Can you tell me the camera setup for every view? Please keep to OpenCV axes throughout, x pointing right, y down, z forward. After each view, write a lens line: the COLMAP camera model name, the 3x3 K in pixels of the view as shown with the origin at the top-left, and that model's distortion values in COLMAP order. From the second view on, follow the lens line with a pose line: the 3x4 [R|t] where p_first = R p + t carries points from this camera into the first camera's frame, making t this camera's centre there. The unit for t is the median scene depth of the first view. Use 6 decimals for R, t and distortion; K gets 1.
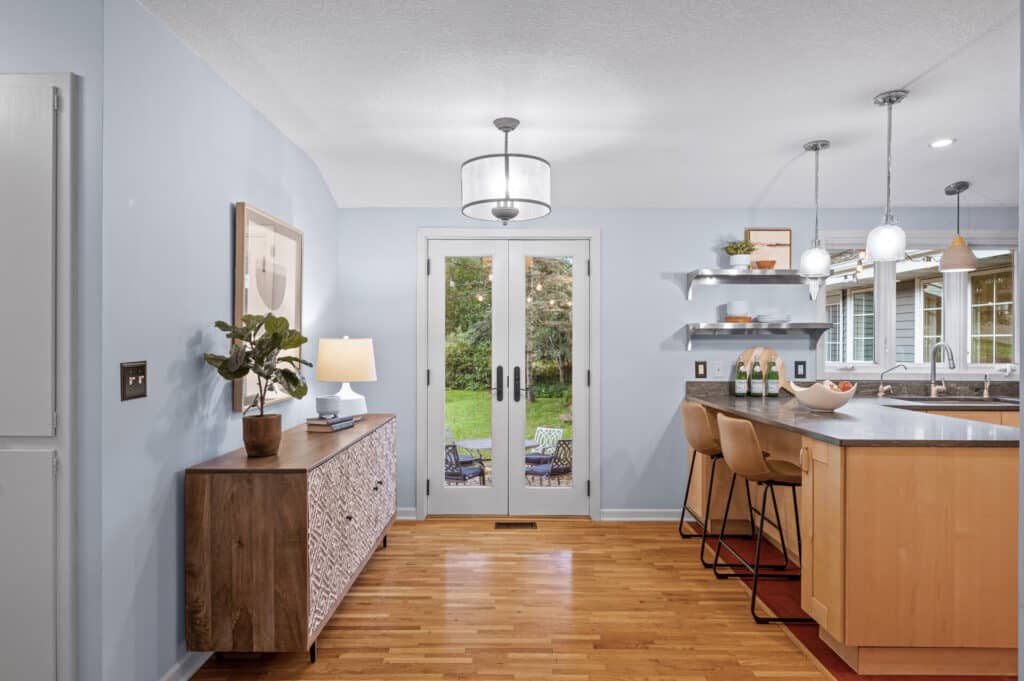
lens RADIAL K [[587.0, 0, 509.5], [0, 587.0, 339.1], [0, 0, 1]] dist [0.008201, 0.000909]
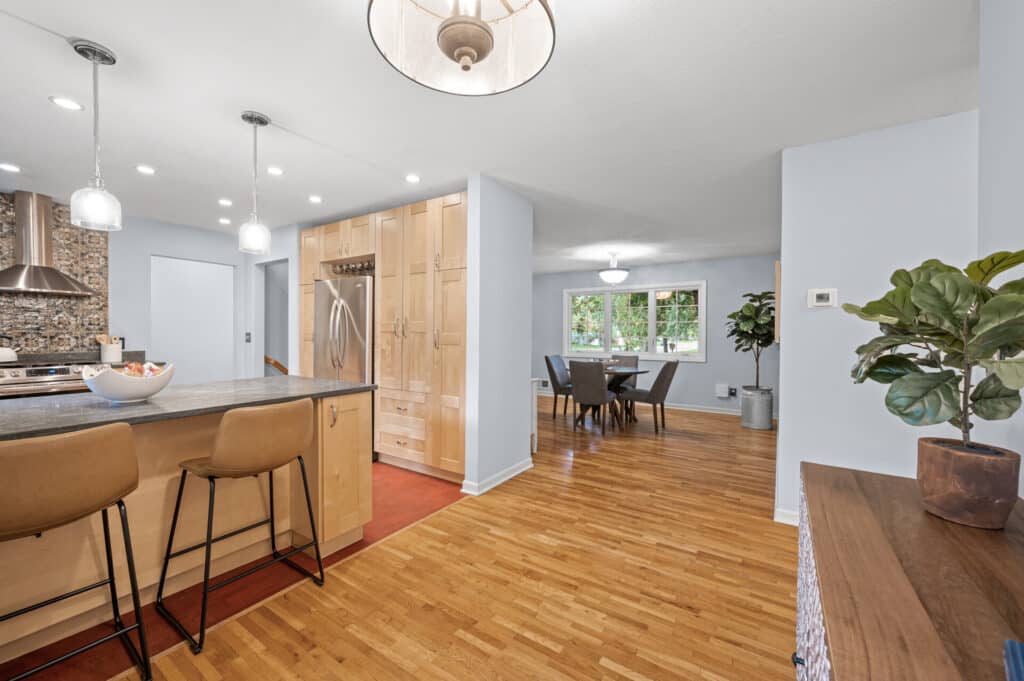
lens RADIAL K [[406.1, 0, 511.4], [0, 406.1, 336.2], [0, 0, 1]] dist [-0.003984, 0.001400]
pose [[-0.835973, -0.011814, 0.548644, -0.166888], [-0.010805, 0.999929, 0.005067, 0.018457], [-0.548665, -0.001692, -0.836041, 0.924406]]
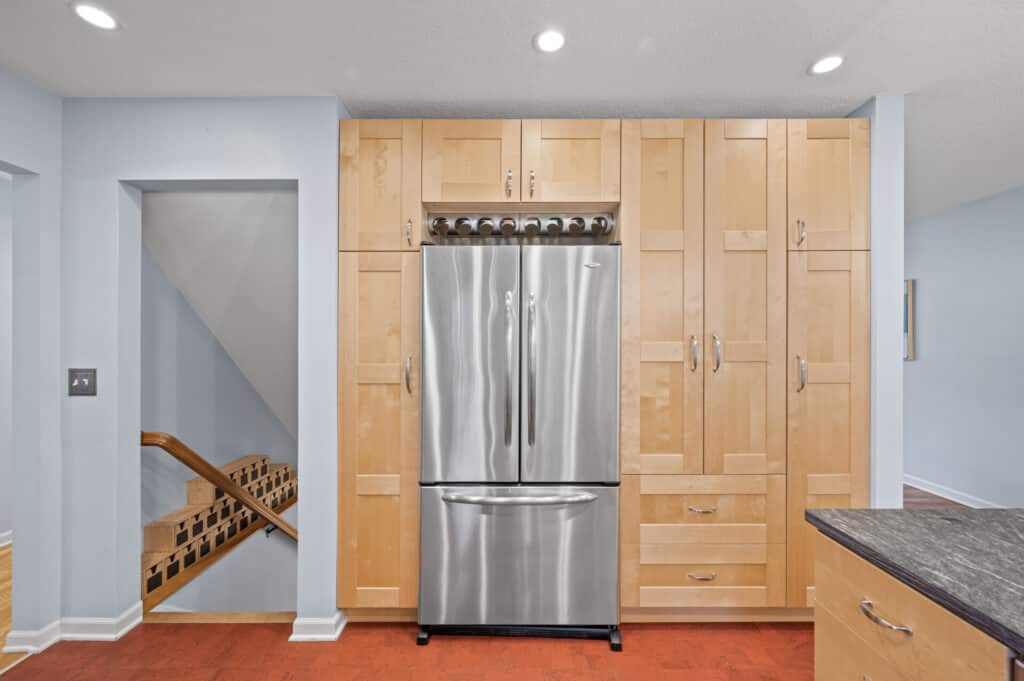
lens RADIAL K [[406.1, 0, 511.4], [0, 406.1, 335.6], [0, 0, 1]] dist [-0.003984, 0.001400]
pose [[-0.999962, 0.001770, -0.008483, 0.711896], [0.001955, 0.999761, -0.021768, -0.002121], [0.008442, -0.021784, -0.999727, 0.775125]]
